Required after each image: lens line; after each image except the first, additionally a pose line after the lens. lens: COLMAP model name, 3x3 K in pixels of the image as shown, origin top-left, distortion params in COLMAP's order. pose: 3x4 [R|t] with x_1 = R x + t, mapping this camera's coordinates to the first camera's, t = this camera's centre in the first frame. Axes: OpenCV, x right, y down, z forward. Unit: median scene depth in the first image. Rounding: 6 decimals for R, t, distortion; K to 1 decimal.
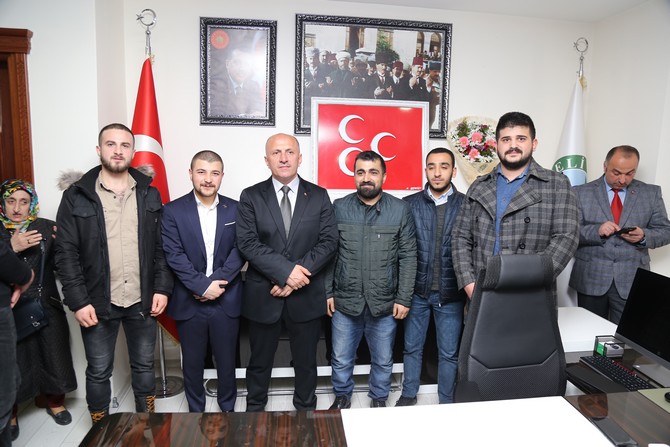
lens RADIAL K [[450.0, 0, 333.3], [0, 450.0, 222.7], [0, 0, 1]] dist [-0.124673, 0.067175]
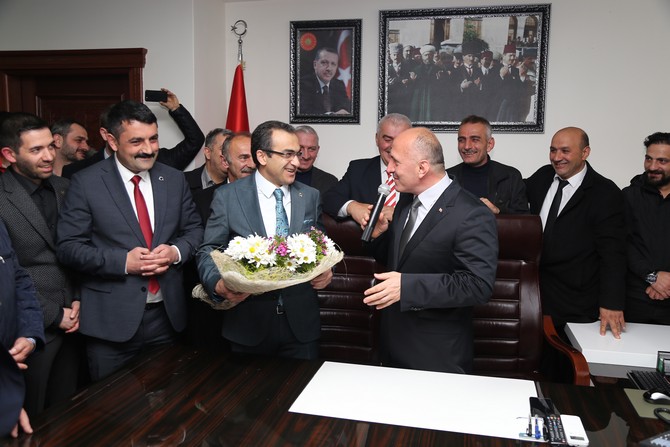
lens RADIAL K [[556.4, 0, 335.0], [0, 556.4, 223.5], [0, 0, 1]] dist [-0.067772, 0.081144]
pose [[0.940259, 0.033922, -0.338766, 0.255185], [-0.042024, 0.998979, -0.016606, 0.035399], [0.337857, 0.029850, 0.940724, -0.204188]]
